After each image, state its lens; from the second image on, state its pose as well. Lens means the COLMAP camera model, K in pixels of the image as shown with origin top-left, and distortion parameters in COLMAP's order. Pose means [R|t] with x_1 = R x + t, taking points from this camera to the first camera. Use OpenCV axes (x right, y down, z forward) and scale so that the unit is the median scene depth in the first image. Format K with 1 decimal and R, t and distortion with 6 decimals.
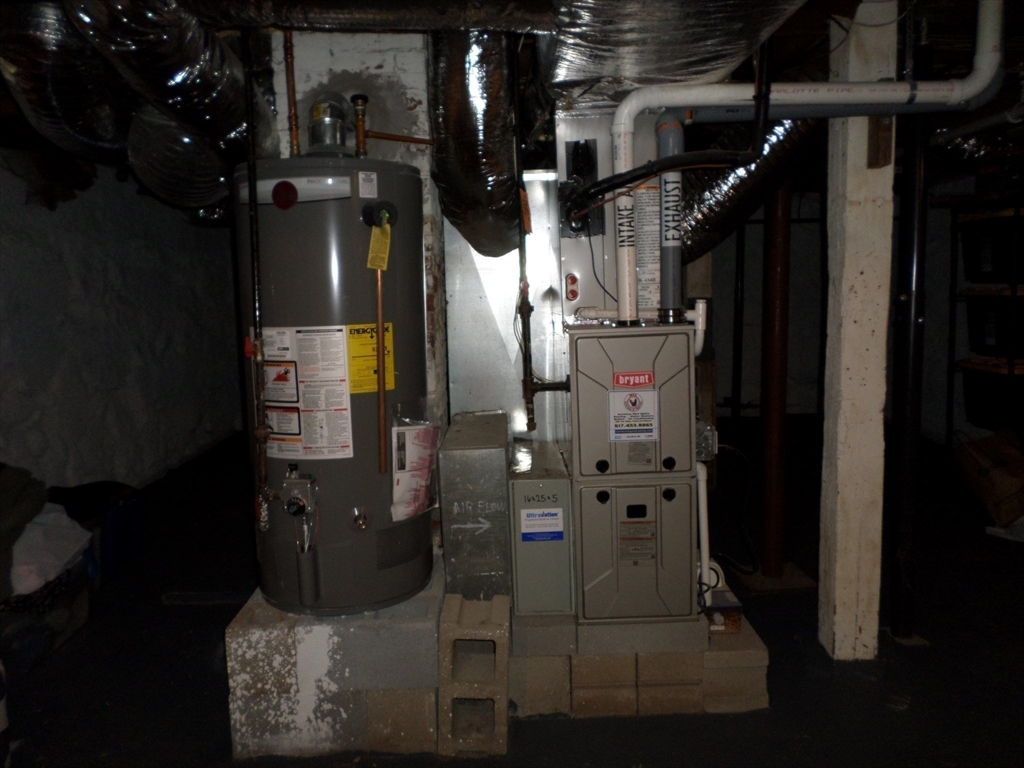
lens RADIAL K [[797.6, 0, 511.8], [0, 797.6, 381.9], [0, 0, 1]] dist [0.006069, 0.000426]
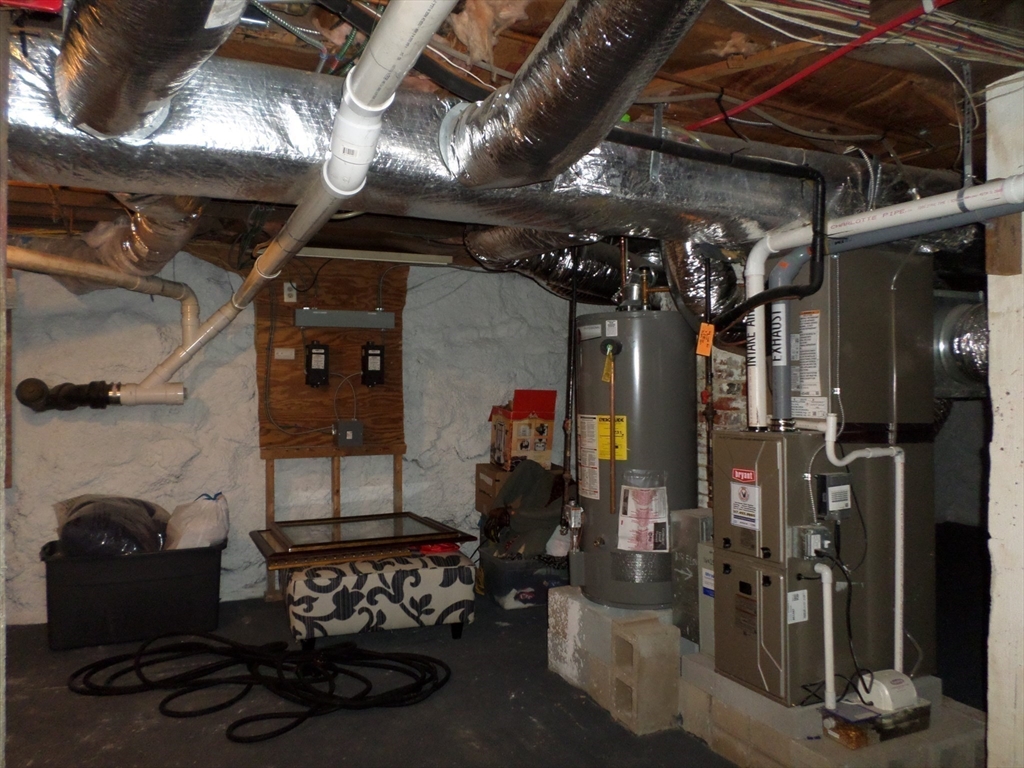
lens RADIAL K [[797.6, 0, 512.4], [0, 797.6, 386.1], [0, 0, 1]] dist [0.006069, 0.000426]
pose [[0.405658, 0.026263, -0.913648, 1.129272], [-0.116130, 0.992967, -0.023019, -0.069399], [0.906618, 0.115440, 0.405855, 0.181700]]
